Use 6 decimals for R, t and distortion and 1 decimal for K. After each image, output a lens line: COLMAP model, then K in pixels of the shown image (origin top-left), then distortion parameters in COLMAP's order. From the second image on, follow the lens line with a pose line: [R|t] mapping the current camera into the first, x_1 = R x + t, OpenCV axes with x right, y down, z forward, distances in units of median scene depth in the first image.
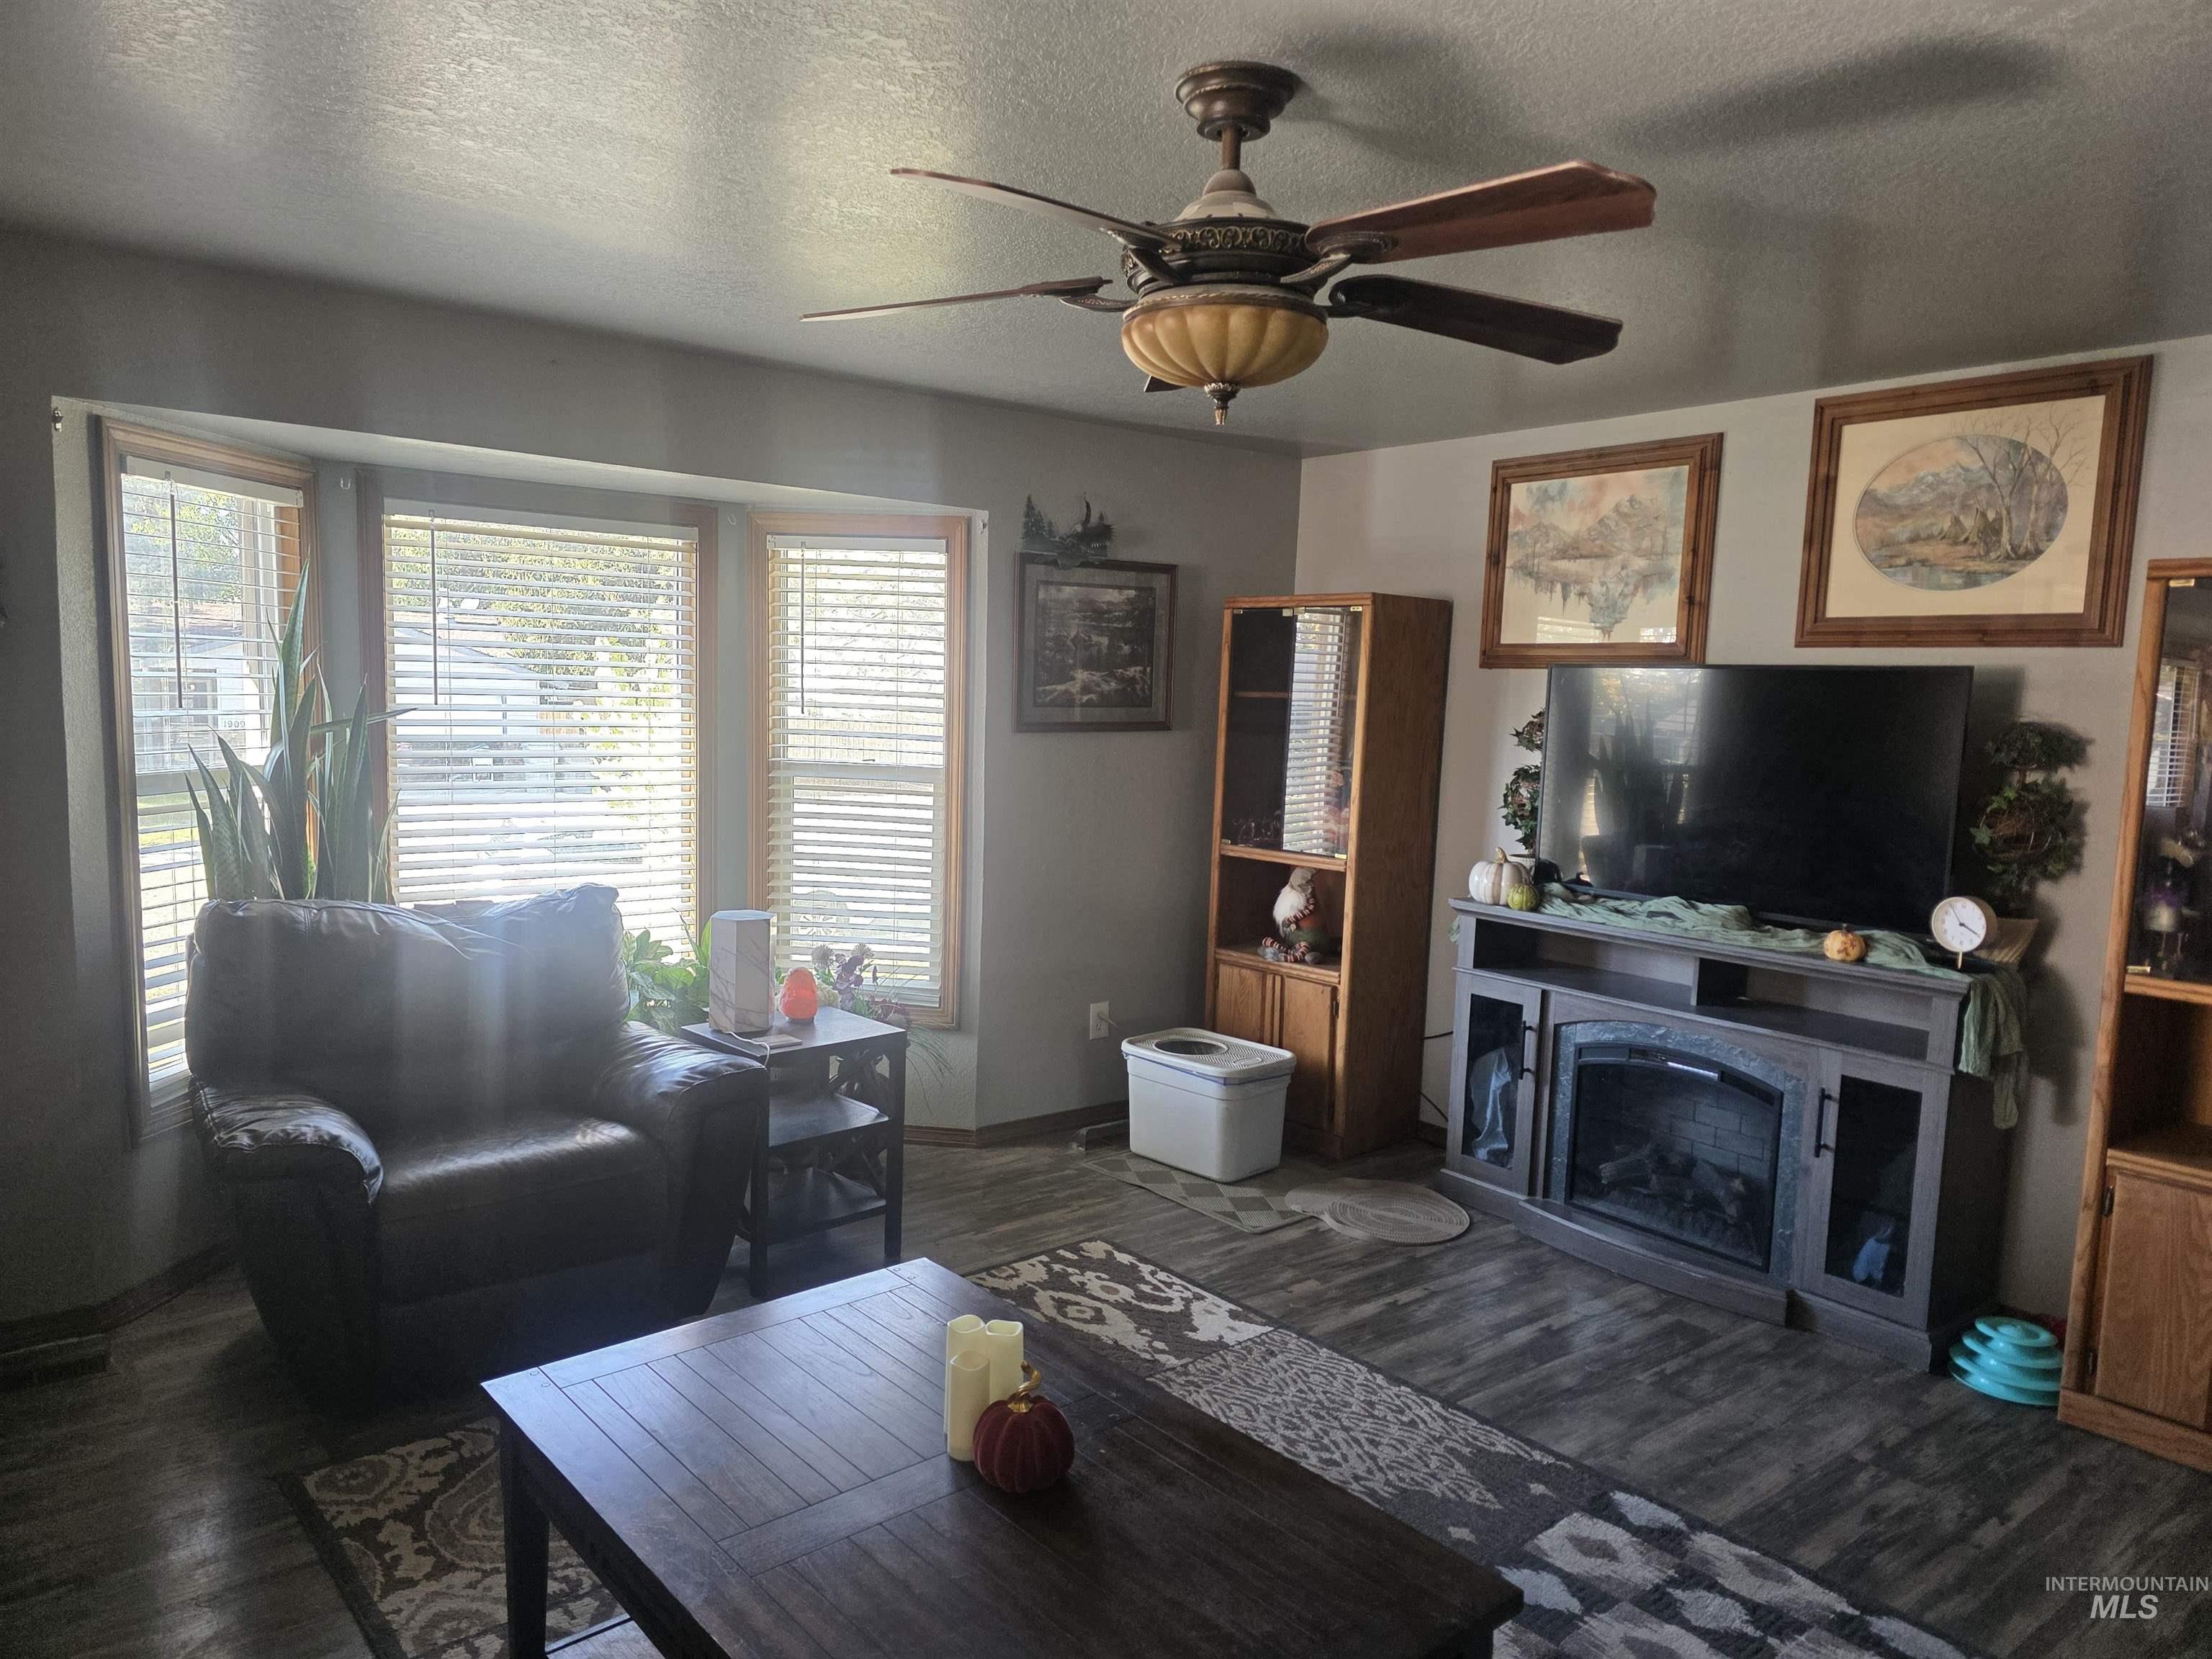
lens RADIAL K [[1472.6, 0, 1112.8], [0, 1472.6, 861.4], [0, 0, 1]] dist [0.046192, -0.049065]
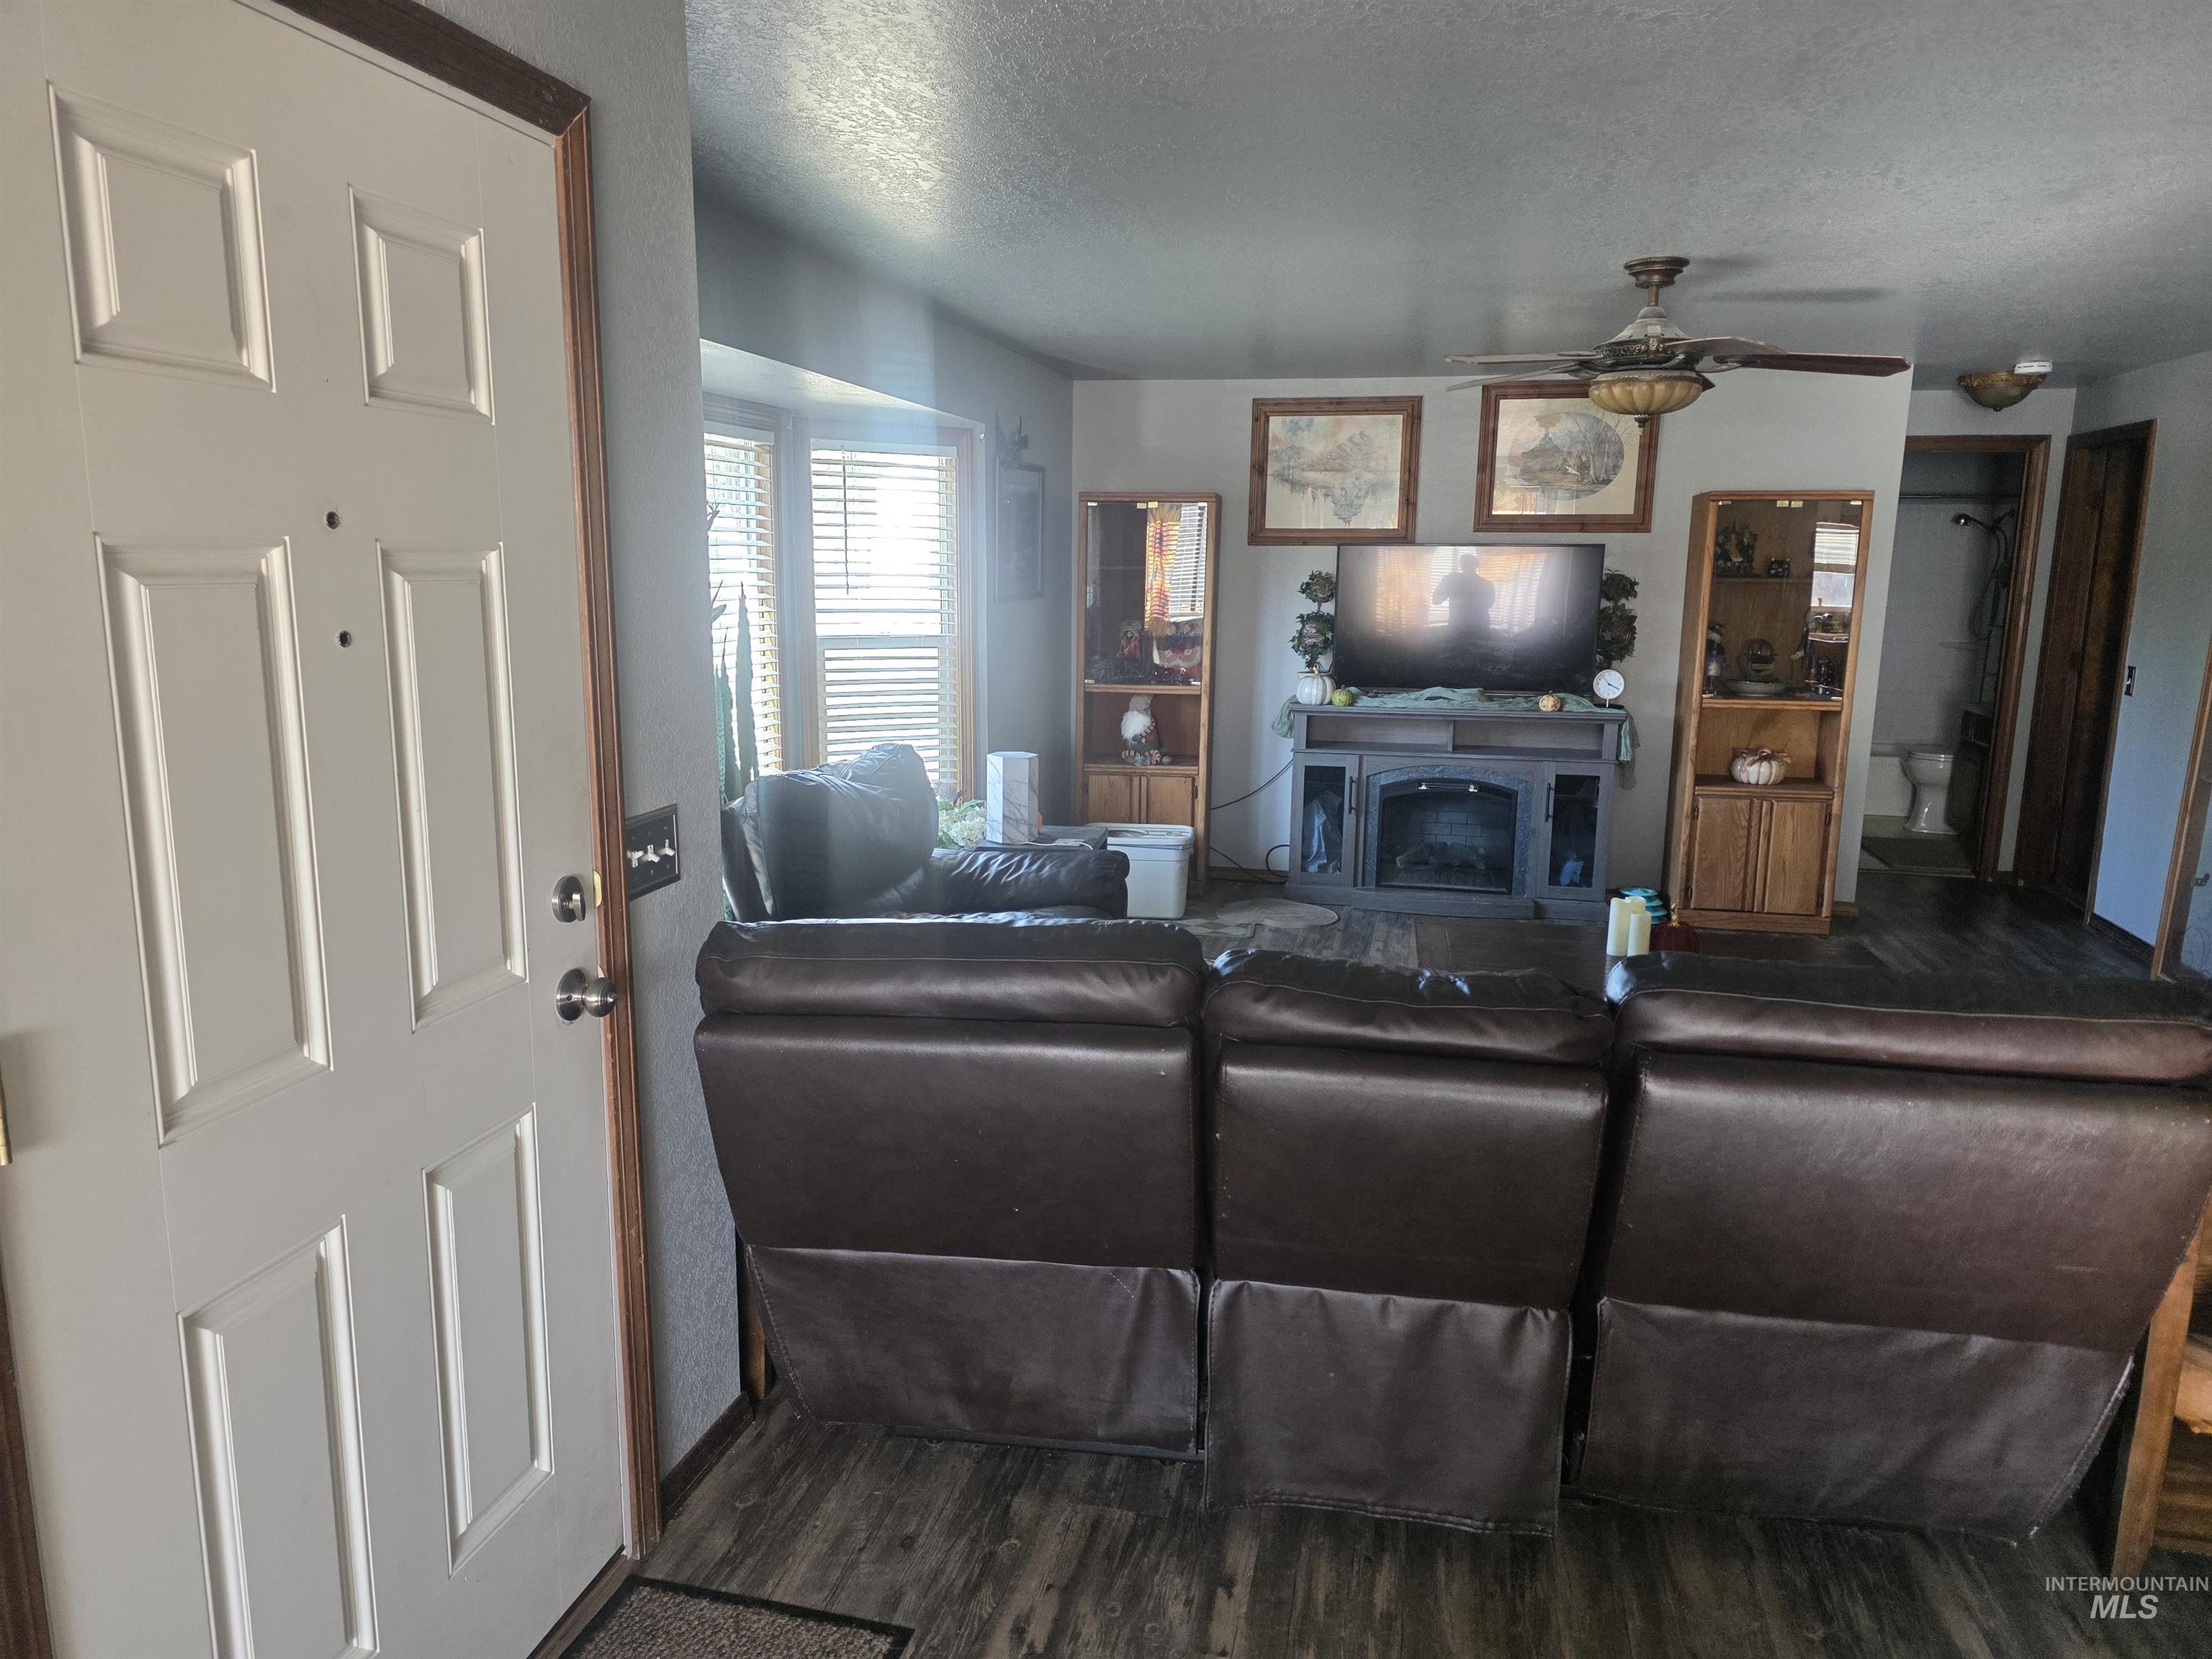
lens RADIAL K [[1472.6, 0, 1112.8], [0, 1472.6, 861.4], [0, 0, 1]] dist [0.046192, -0.049065]
pose [[0.776151, -0.148322, 0.612854, -0.858605], [0.087903, 0.987901, 0.127766, -0.023855], [-0.624390, -0.045294, 0.779798, -0.059820]]
